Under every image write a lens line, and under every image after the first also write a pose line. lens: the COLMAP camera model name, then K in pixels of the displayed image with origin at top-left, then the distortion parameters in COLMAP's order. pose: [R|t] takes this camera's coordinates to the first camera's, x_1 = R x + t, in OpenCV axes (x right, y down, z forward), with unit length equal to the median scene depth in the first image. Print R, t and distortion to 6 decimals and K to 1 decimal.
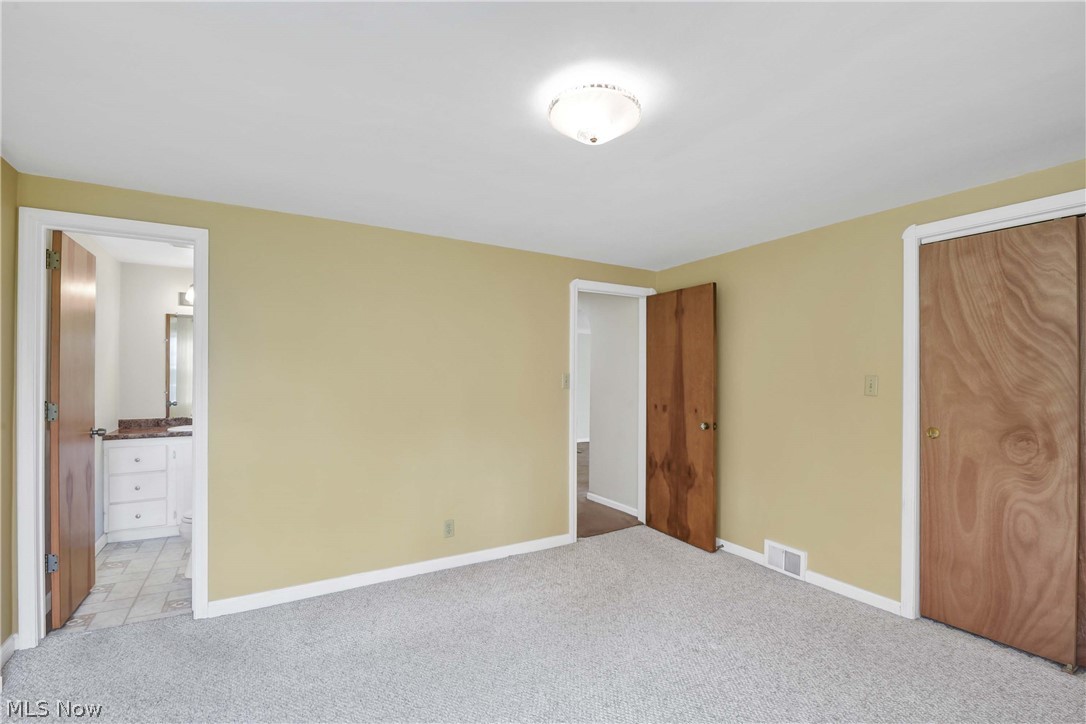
lens RADIAL K [[488.8, 0, 542.3], [0, 488.8, 370.1], [0, 0, 1]] dist [-0.007333, -0.001532]
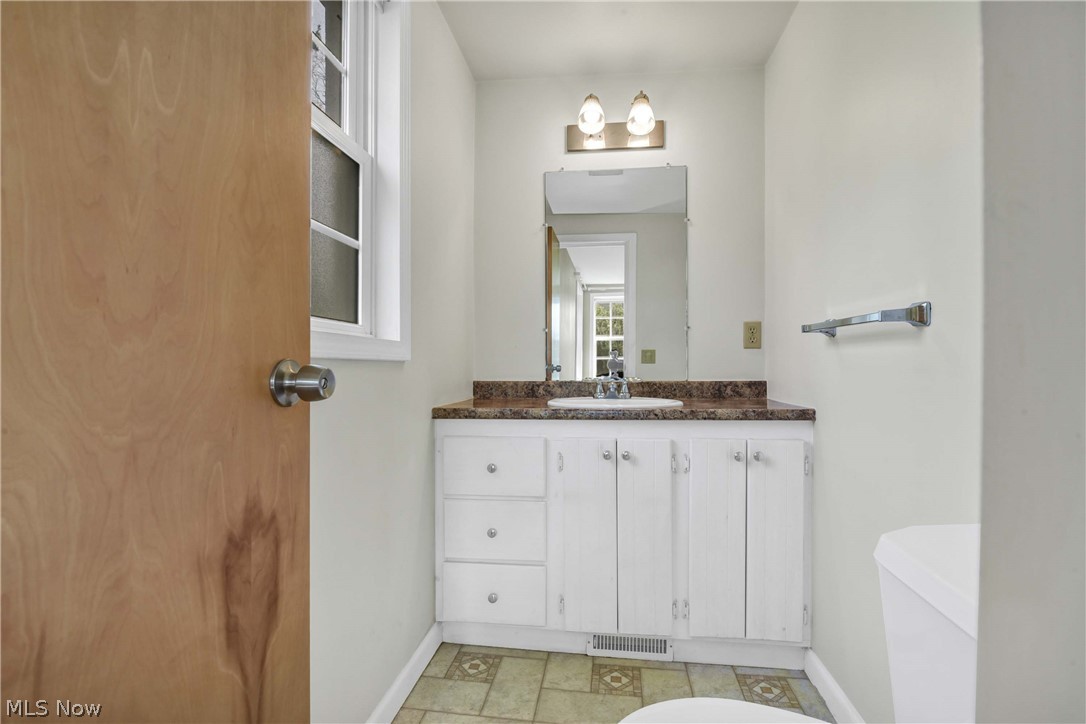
lens RADIAL K [[529.5, 0, 544.6], [0, 529.5, 362.8], [0, 0, 1]] dist [-0.002930, -0.000139]
pose [[0.783764, -0.001859, -0.621055, -0.470304], [0.003629, 0.999992, 0.001585, 0.084613], [0.621048, -0.003496, 0.783765, 0.616832]]
